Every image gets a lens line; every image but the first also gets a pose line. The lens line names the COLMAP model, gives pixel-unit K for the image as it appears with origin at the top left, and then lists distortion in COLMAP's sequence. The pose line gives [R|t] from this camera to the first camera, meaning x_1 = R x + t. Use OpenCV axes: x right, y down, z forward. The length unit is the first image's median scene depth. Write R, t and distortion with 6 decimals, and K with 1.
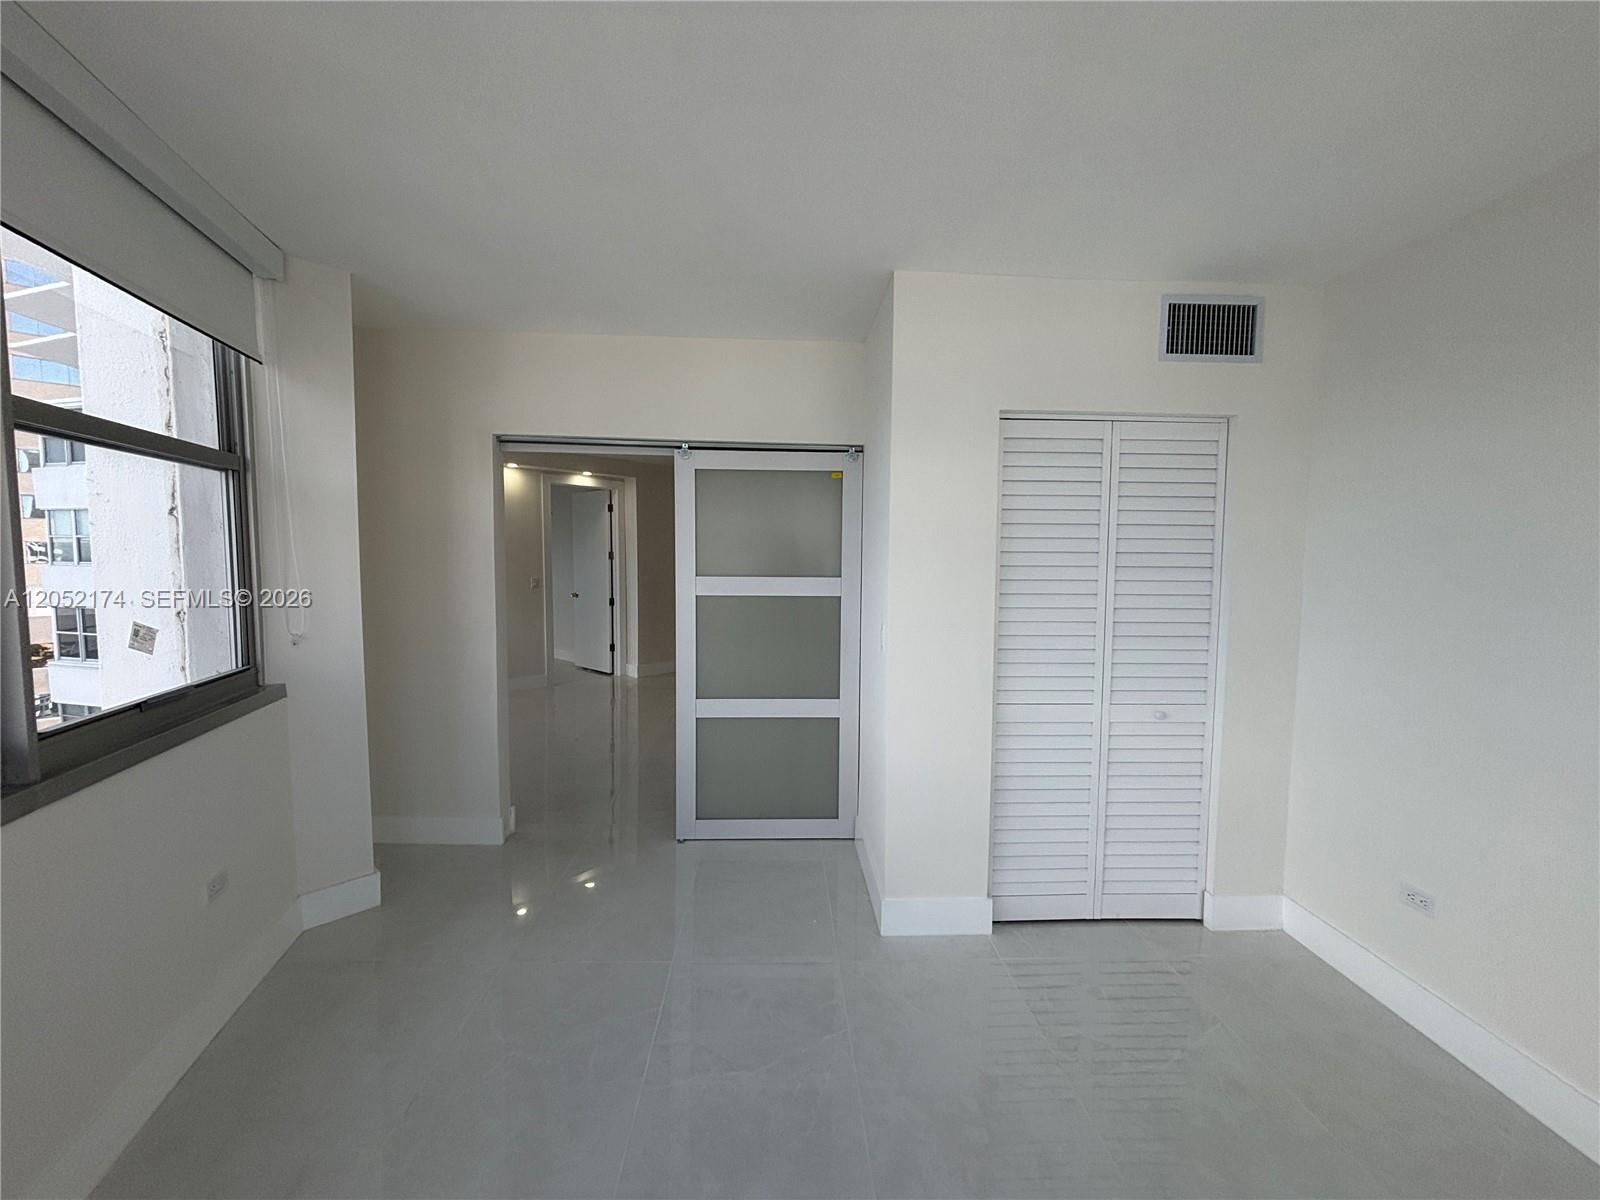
lens RADIAL K [[643.9, 0, 796.7], [0, 643.9, 599.8], [0, 0, 1]] dist [-0.002370, 0.001546]
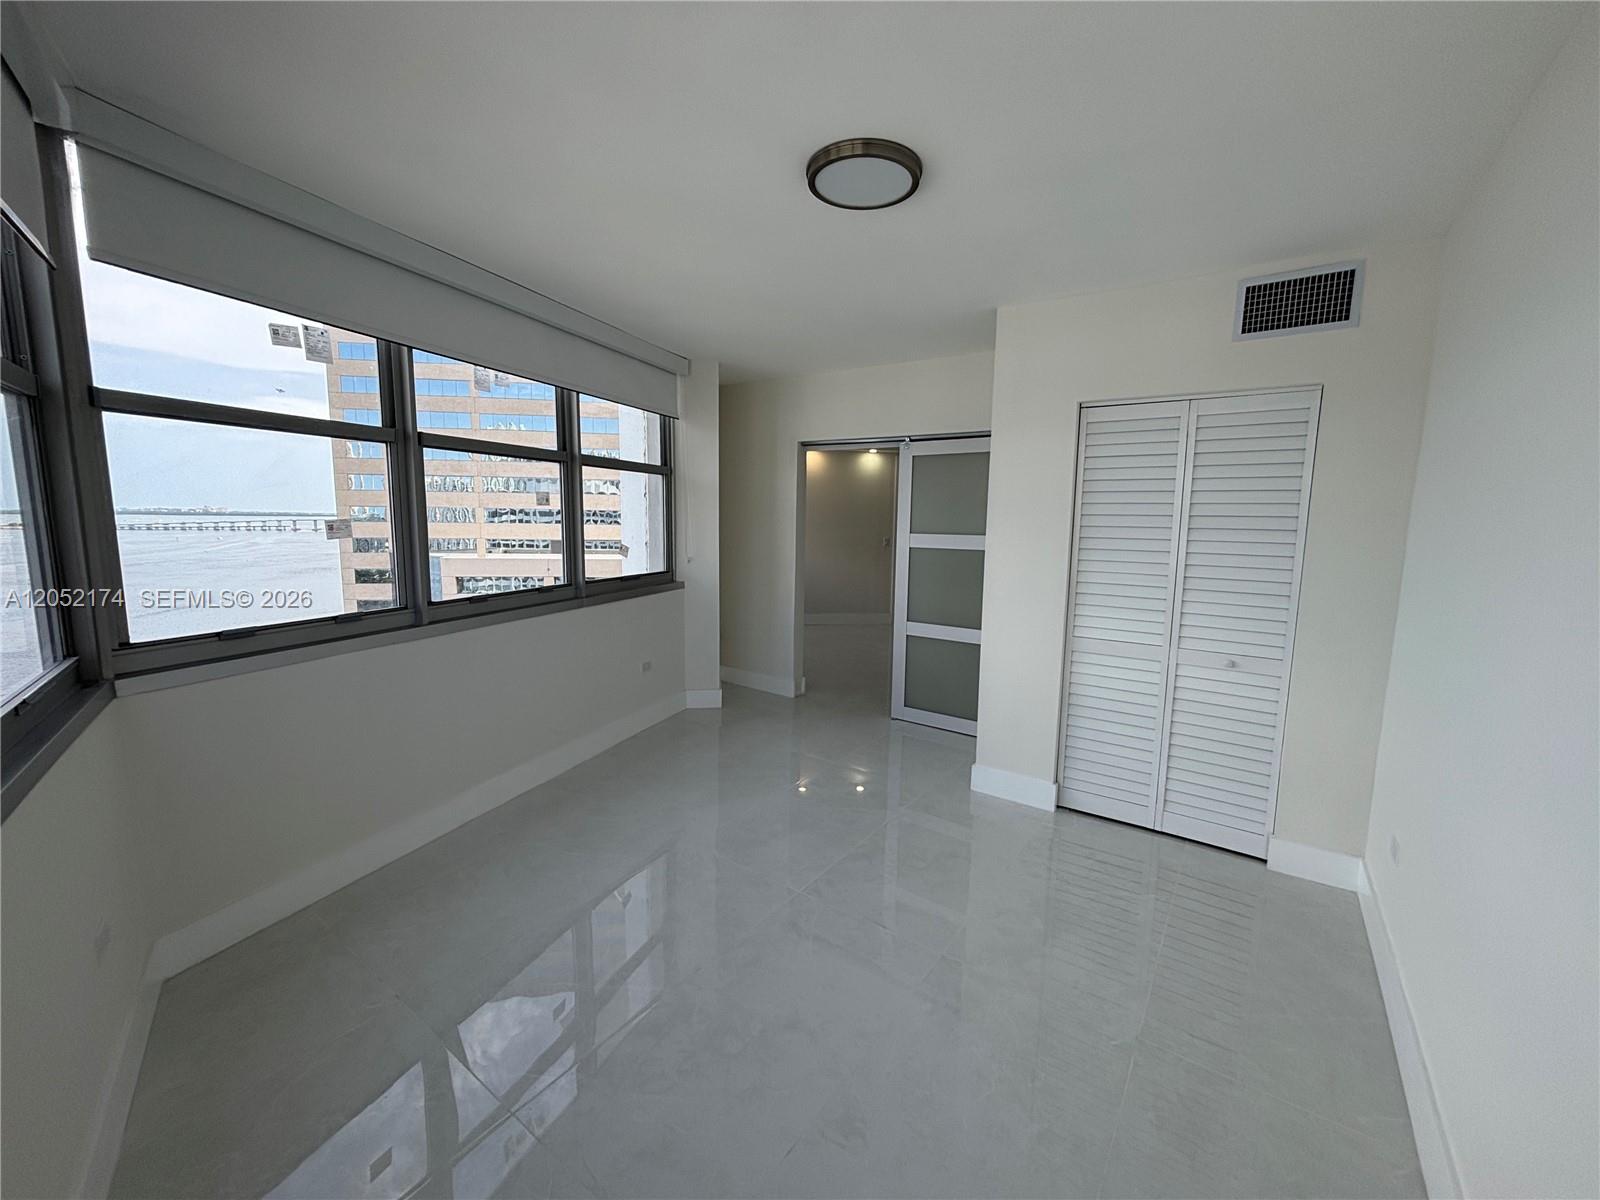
lens RADIAL K [[643.9, 0, 797.3], [0, 643.9, 602.1], [0, 0, 1]] dist [-0.002370, 0.001546]
pose [[0.788424, 0.084365, -0.609319, 0.652551], [-0.051910, 0.996142, 0.070755, 0.034194], [0.612937, -0.024155, 0.789762, -0.329405]]
